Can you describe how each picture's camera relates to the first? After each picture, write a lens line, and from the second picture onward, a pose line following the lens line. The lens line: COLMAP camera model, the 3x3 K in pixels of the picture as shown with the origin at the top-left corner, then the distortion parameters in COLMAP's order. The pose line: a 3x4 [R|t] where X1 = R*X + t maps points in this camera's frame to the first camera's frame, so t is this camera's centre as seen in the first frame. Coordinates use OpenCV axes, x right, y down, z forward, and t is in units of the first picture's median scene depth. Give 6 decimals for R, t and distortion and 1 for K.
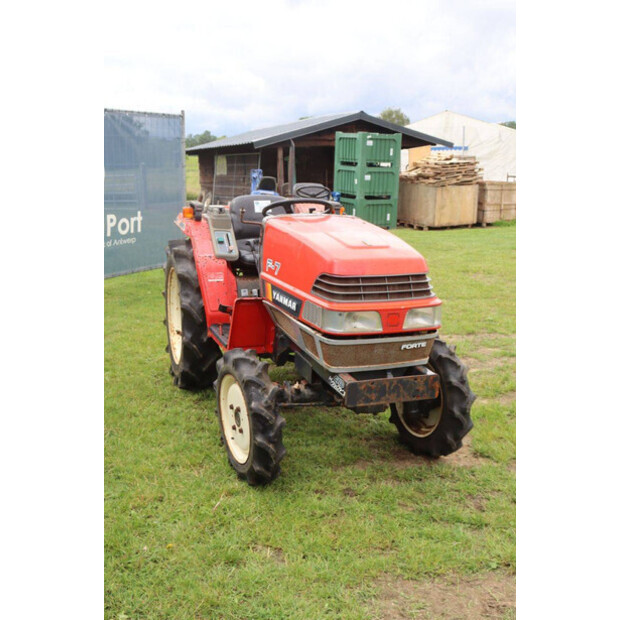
lens RADIAL K [[669.9, 0, 310.0], [0, 669.9, 310.0], [0, 0, 1]] dist [-0.060063, 0.007397]
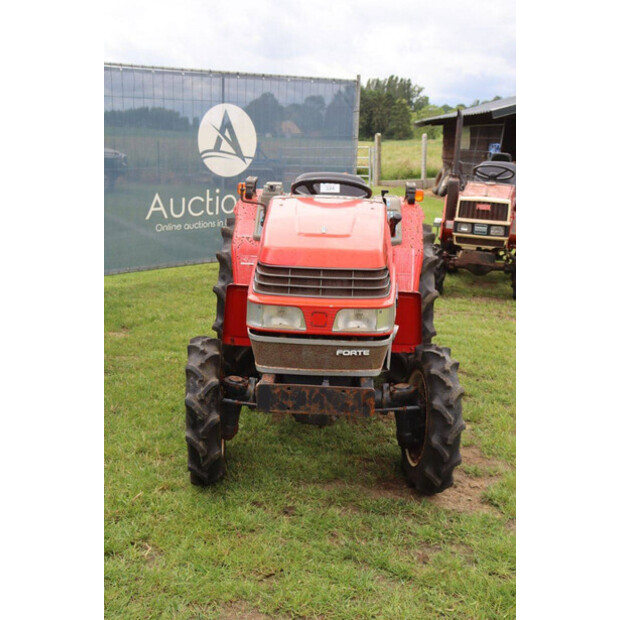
lens RADIAL K [[770.7, 0, 310.0], [0, 770.7, 310.0], [0, 0, 1]] dist [0.016360, 0.004776]
pose [[0.928331, 0.093943, -0.359688, 0.420794], [-0.091576, 0.995517, 0.023656, -0.017805], [0.360298, 0.010978, 0.932773, 0.053125]]
